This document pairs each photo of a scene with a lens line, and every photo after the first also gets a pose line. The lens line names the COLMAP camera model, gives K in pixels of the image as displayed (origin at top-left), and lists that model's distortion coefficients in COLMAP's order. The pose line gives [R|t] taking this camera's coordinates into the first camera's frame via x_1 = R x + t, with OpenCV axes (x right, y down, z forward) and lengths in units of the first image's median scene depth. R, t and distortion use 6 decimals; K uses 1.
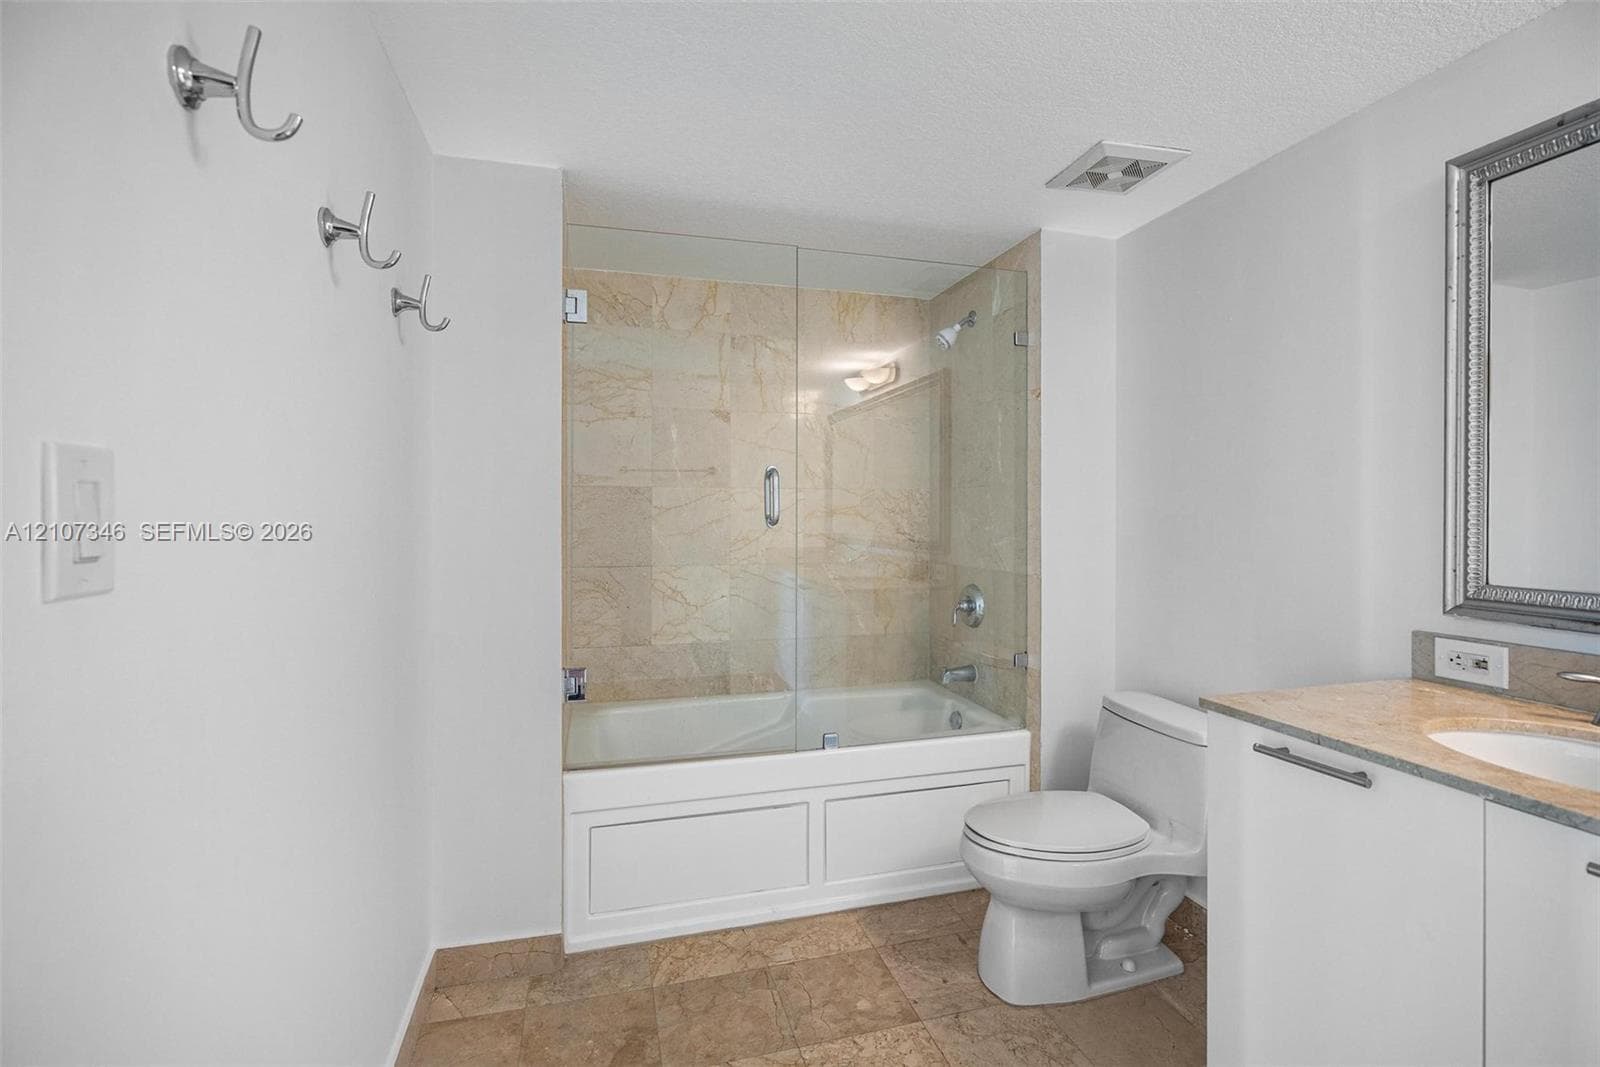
lens RADIAL K [[723.0, 0, 796.4], [0, 723.0, 519.7], [0, 0, 1]] dist [-0.003742, 0.001341]
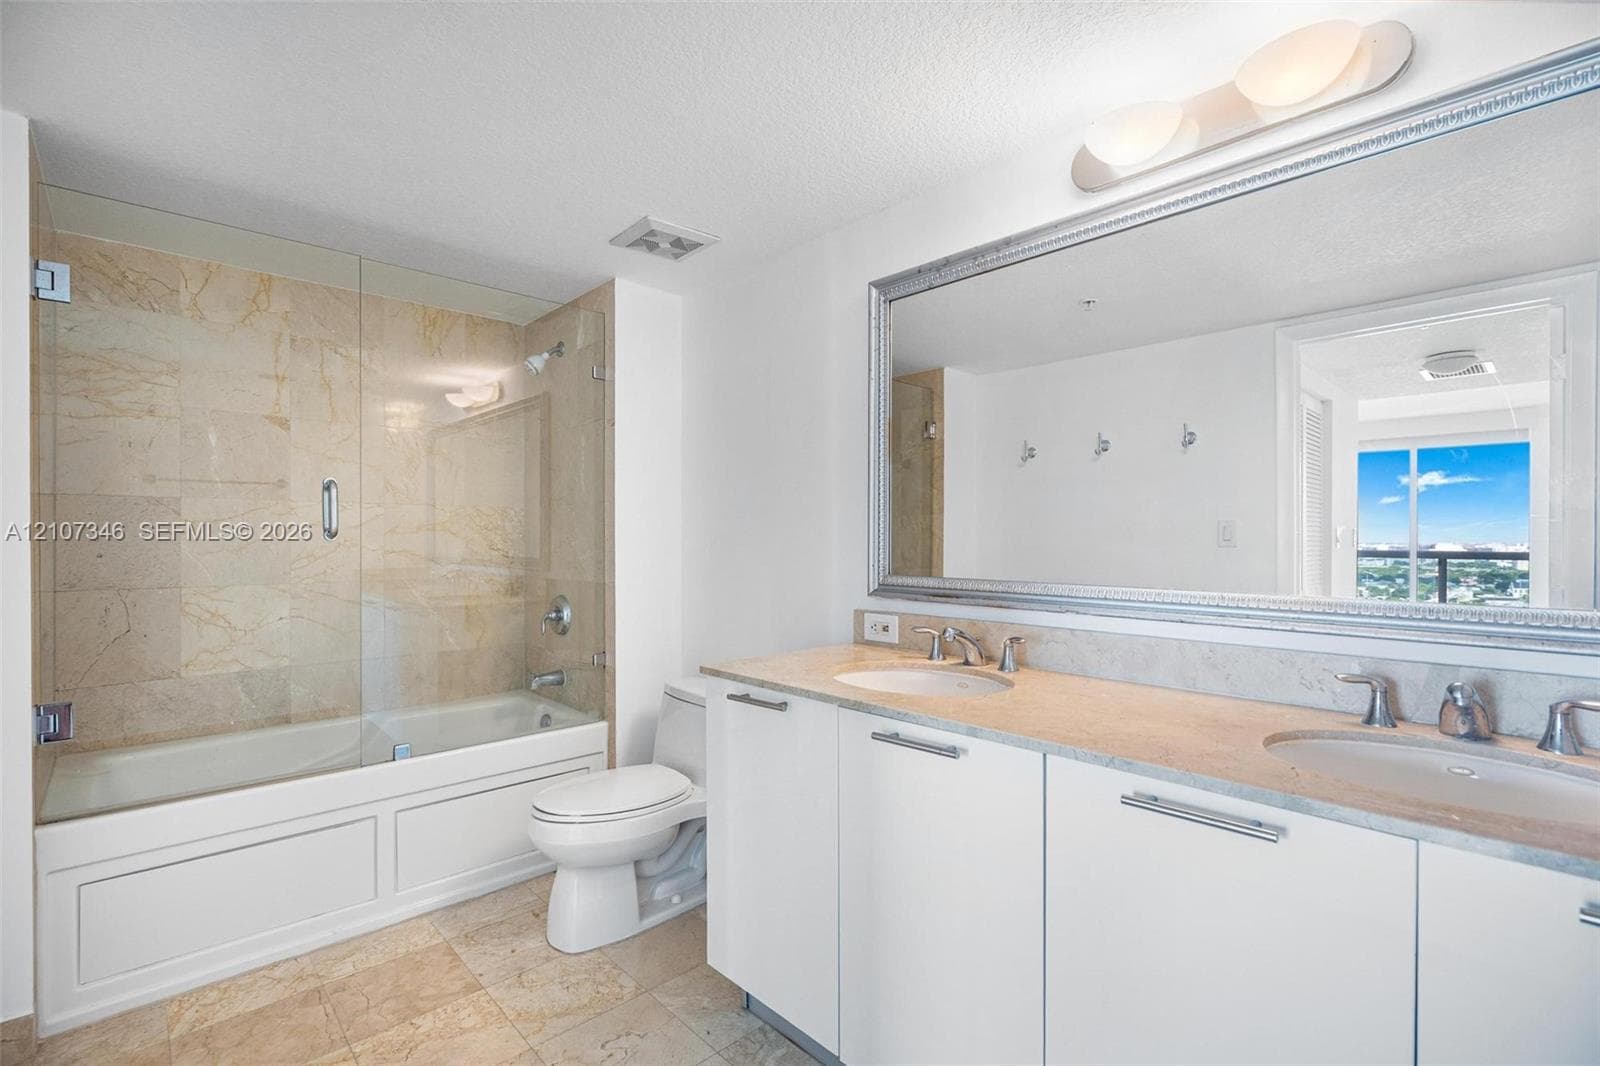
lens RADIAL K [[723.0, 0, 801.9], [0, 723.0, 546.3], [0, 0, 1]] dist [-0.003742, 0.001341]
pose [[0.886711, -0.005669, 0.462290, 0.084433], [0.004887, 0.999984, 0.002889, 0.019806], [-0.462299, -0.000303, 0.886724, -0.165687]]
